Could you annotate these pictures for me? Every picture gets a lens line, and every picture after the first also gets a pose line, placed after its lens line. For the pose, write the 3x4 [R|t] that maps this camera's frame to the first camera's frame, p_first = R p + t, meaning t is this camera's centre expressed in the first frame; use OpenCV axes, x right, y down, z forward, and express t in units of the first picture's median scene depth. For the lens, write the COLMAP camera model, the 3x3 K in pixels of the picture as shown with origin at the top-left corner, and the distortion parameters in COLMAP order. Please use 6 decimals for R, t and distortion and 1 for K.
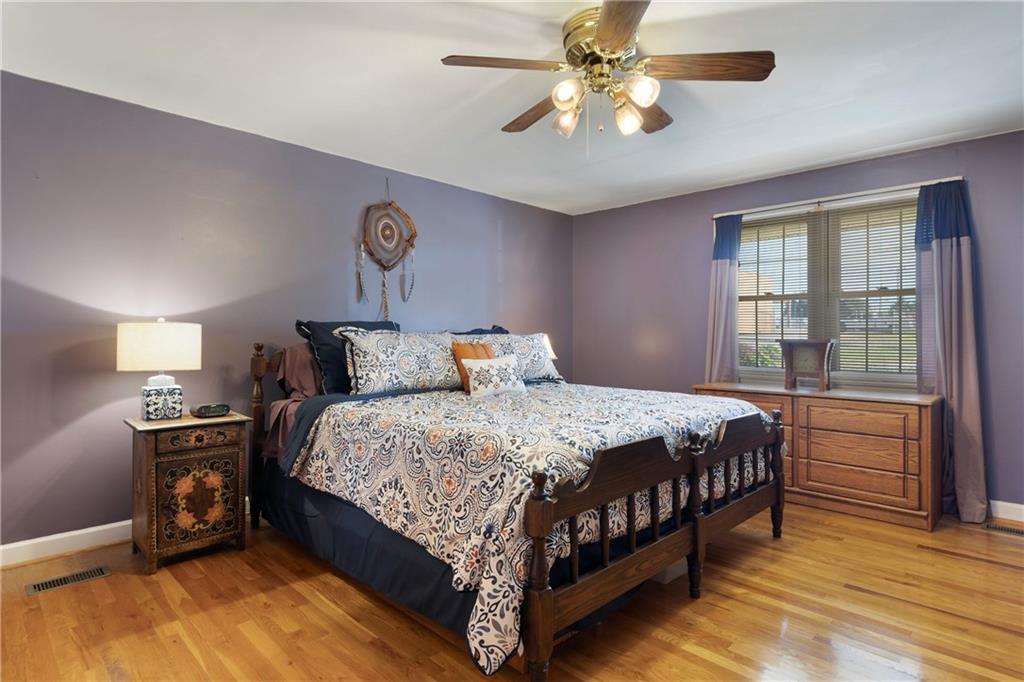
lens RADIAL K [[537.7, 0, 512.9], [0, 537.7, 337.0], [0, 0, 1]] dist [-0.004718, -0.000590]
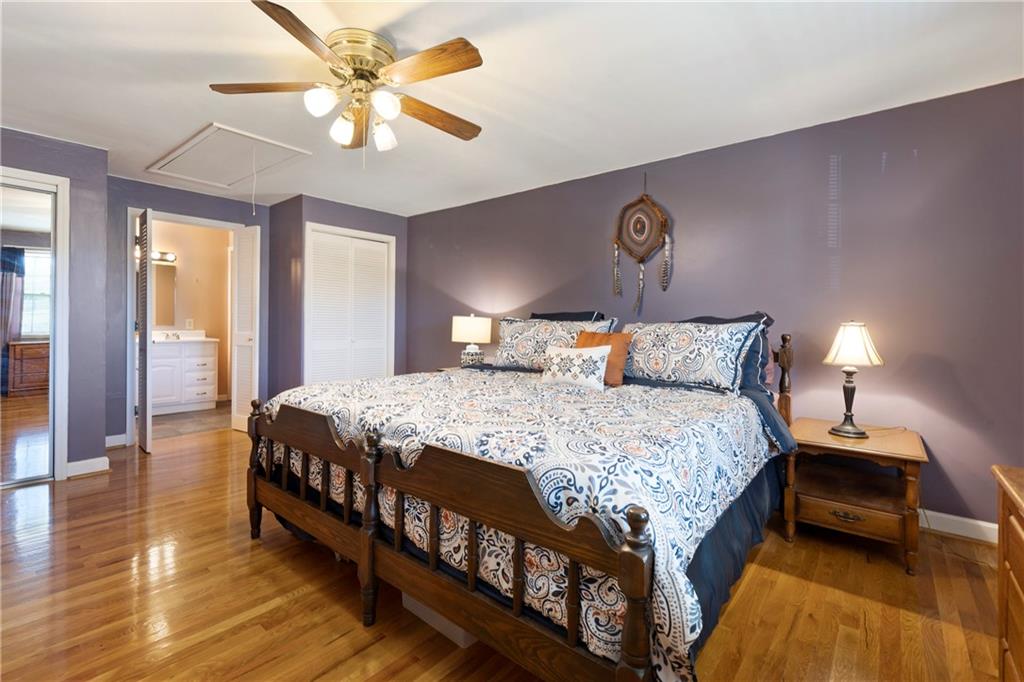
lens RADIAL K [[452.2, 0, 513.9], [0, 452.2, 333.2], [0, 0, 1]] dist [0.003075, 0.000297]
pose [[0.087752, 0.017927, -0.995981, 0.841918], [-0.010364, 0.999800, 0.017083, 0.001407], [0.996088, 0.008823, 0.087920, 0.909649]]
